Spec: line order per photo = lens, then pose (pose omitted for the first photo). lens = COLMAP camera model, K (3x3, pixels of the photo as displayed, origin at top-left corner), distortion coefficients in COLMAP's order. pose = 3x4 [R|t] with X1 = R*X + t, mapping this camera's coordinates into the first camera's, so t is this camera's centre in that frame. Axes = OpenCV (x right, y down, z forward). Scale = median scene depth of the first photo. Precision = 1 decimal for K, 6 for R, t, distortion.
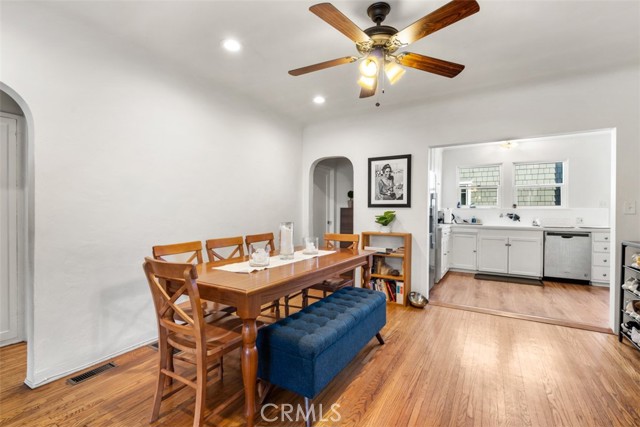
lens RADIAL K [[289.6, 0, 317.0], [0, 289.6, 213.4], [0, 0, 1]] dist [-0.001218, 0.000505]
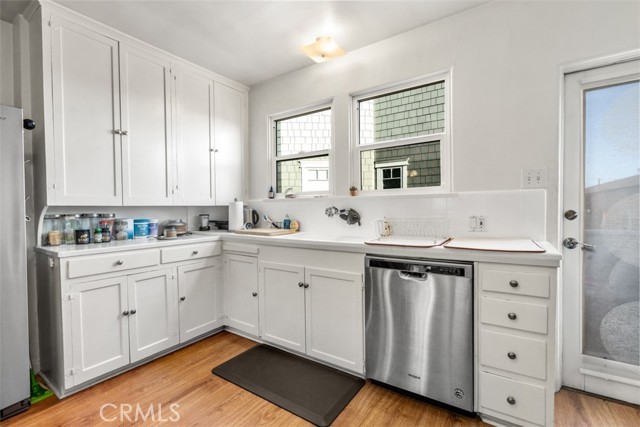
lens RADIAL K [[289.6, 0, 317.0], [0, 289.6, 213.4], [0, 0, 1]] dist [-0.001218, 0.000505]
pose [[0.998230, -0.017118, -0.056950, 0.793581], [0.017882, 0.999756, 0.012943, 0.002644], [0.056714, -0.013938, 0.998293, 0.668047]]
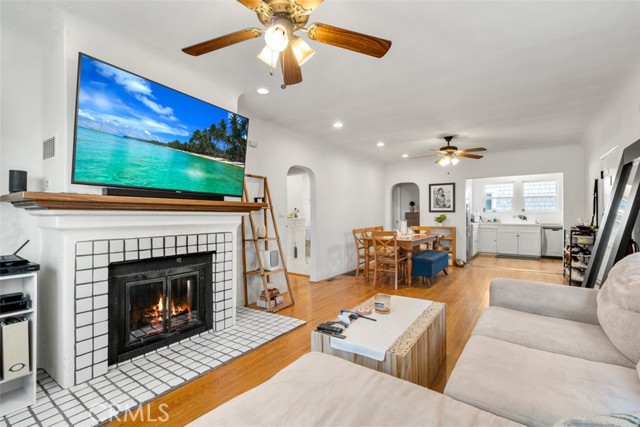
lens RADIAL K [[289.6, 0, 317.0], [0, 289.6, 213.4], [0, 0, 1]] dist [-0.001218, 0.000505]
pose [[0.996750, -0.007345, -0.080228, -0.316465], [0.006407, 0.999908, -0.011947, 0.001863], [0.080308, 0.011394, 0.996705, -0.702156]]
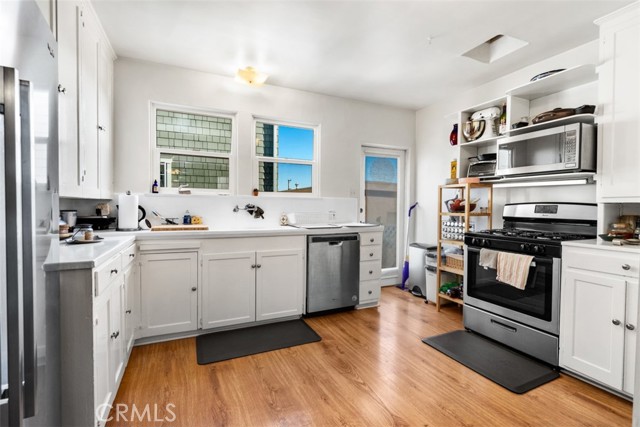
lens RADIAL K [[289.6, 0, 317.0], [0, 289.6, 213.4], [0, 0, 1]] dist [-0.001218, 0.000505]
pose [[0.562643, -0.021016, 0.826433, 0.336876], [-0.000551, 0.999667, 0.025796, 0.002213], [-0.826700, -0.014969, 0.562444, 0.702122]]
